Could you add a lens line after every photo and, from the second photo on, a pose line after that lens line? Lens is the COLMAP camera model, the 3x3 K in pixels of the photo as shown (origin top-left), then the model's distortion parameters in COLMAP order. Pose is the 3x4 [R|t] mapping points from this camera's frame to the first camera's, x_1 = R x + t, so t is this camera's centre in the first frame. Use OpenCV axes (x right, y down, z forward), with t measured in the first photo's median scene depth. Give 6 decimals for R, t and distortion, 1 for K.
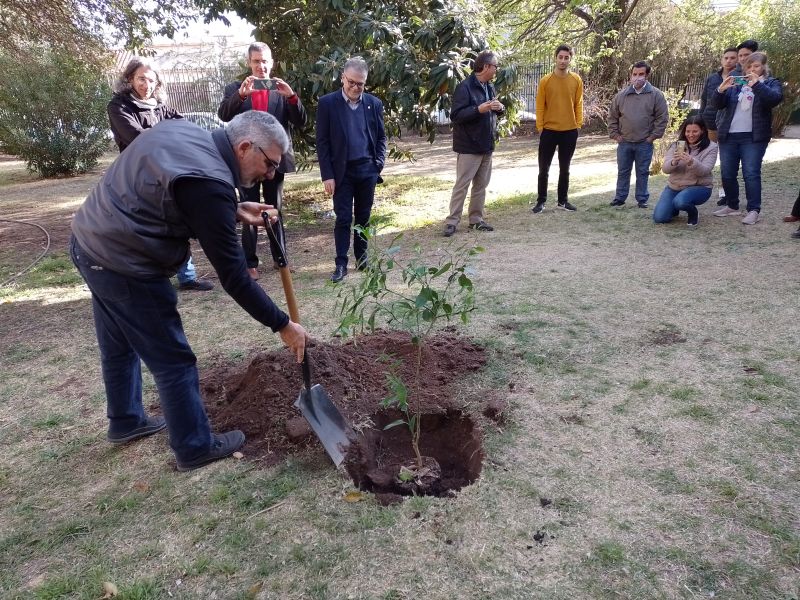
lens RADIAL K [[565.0, 0, 395.9], [0, 565.0, 286.5], [0, 0, 1]] dist [0.053227, -0.069240]
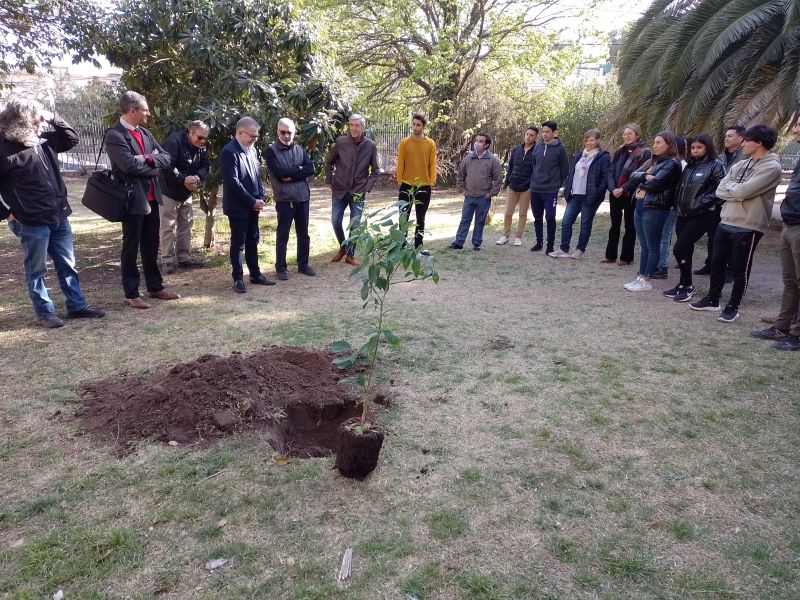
lens RADIAL K [[565.0, 0, 395.9], [0, 565.0, 286.5], [0, 0, 1]] dist [0.053227, -0.069240]
pose [[0.964738, 0.001498, 0.263208, -0.093545], [0.019652, 0.996783, -0.077705, 0.047437], [-0.262478, 0.080137, 0.961605, -0.184470]]
